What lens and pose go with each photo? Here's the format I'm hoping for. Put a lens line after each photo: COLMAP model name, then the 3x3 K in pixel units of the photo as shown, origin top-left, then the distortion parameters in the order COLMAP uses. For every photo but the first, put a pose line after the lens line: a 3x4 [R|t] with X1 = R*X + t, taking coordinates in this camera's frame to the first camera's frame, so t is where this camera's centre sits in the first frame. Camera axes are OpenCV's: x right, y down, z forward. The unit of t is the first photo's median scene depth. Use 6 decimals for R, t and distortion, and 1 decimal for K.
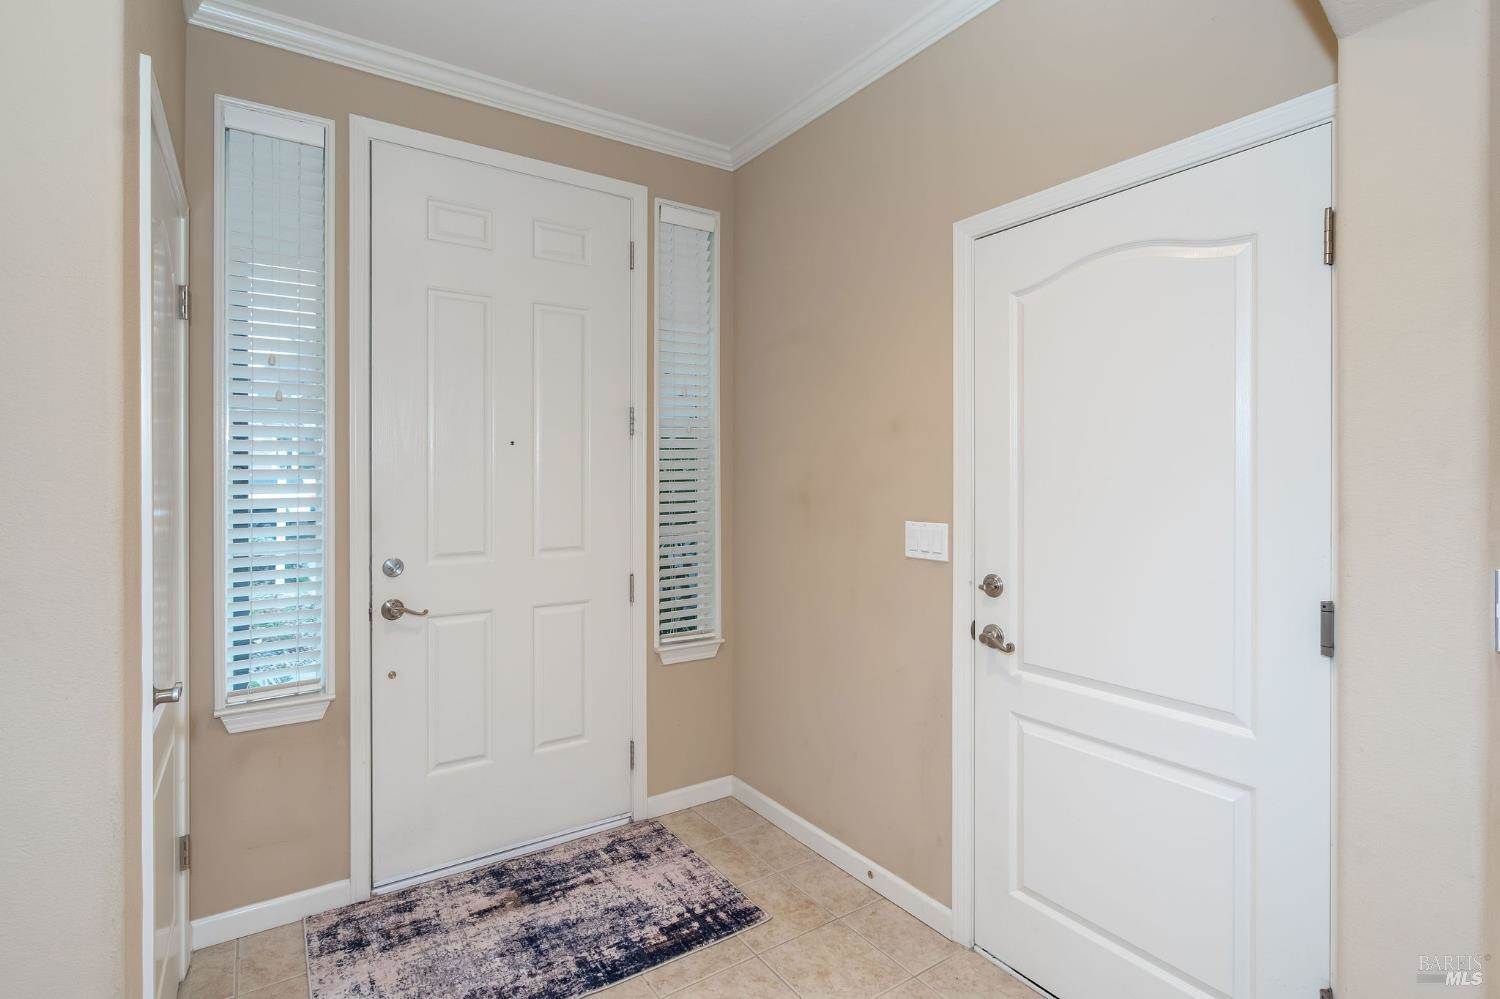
lens RADIAL K [[698.4, 0, 722.3], [0, 698.4, 480.9], [0, 0, 1]] dist [-0.009379, 0.003052]
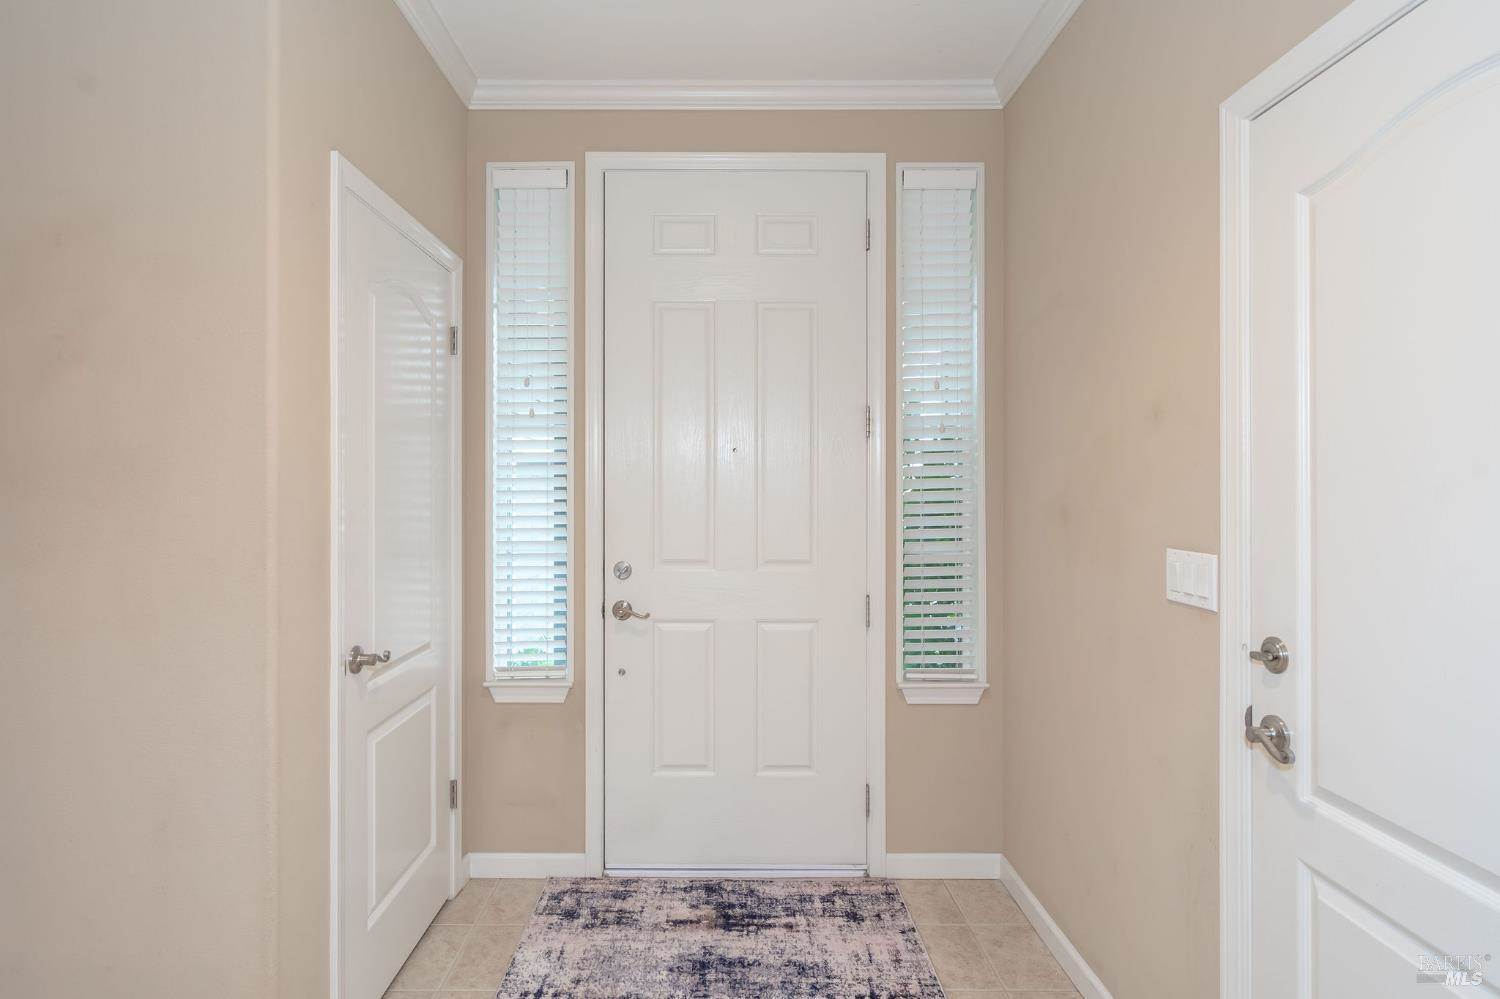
lens RADIAL K [[745.6, 0, 734.8], [0, 745.6, 487.3], [0, 0, 1]] dist [-0.012911, 0.002173]
pose [[0.845040, 0.002546, -0.534697, 0.282649], [-0.005052, 0.999982, -0.003223, 0.001189], [0.534679, 0.005425, 0.845038, 0.139112]]
